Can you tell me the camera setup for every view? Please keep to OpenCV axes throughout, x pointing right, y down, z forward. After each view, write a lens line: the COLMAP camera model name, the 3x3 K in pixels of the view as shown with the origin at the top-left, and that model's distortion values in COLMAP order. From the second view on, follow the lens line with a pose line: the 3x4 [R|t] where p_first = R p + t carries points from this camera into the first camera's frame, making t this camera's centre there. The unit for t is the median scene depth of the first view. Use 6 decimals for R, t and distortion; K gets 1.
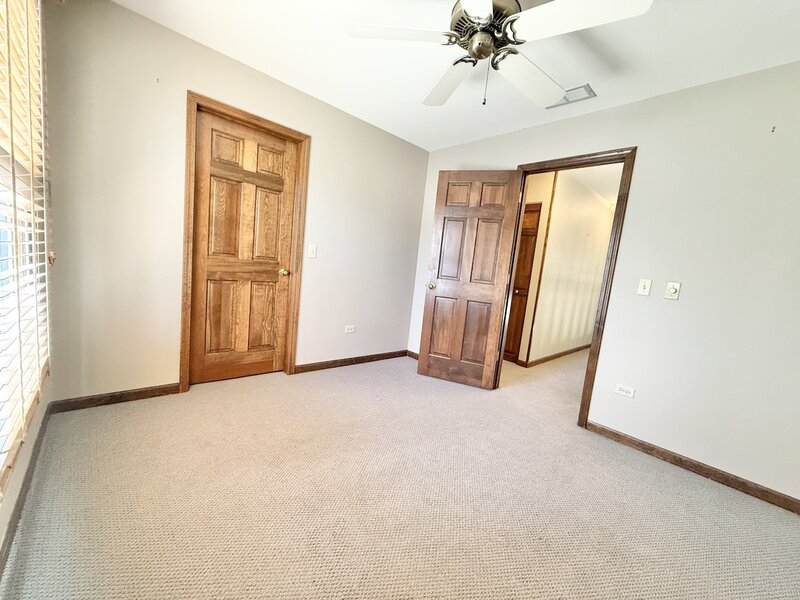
lens RADIAL K [[315.0, 0, 400.2], [0, 315.0, 300.1], [0, 0, 1]] dist [-0.003680, 0.000047]
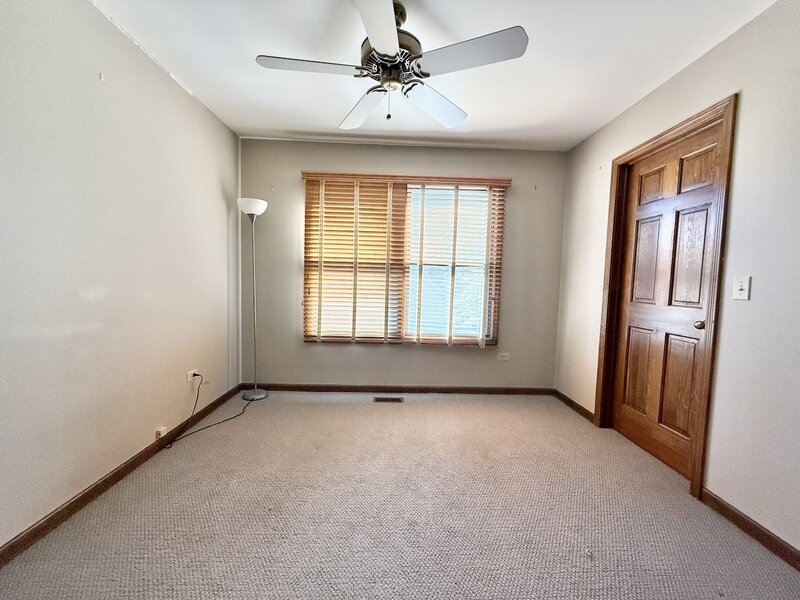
lens RADIAL K [[315.0, 0, 397.6], [0, 315.0, 301.1], [0, 0, 1]] dist [-0.003680, 0.000047]
pose [[-0.652186, -0.069861, -0.754833, 0.566094], [-0.180815, 0.981340, 0.065402, -0.070602], [0.736179, 0.179140, -0.652648, 1.035529]]
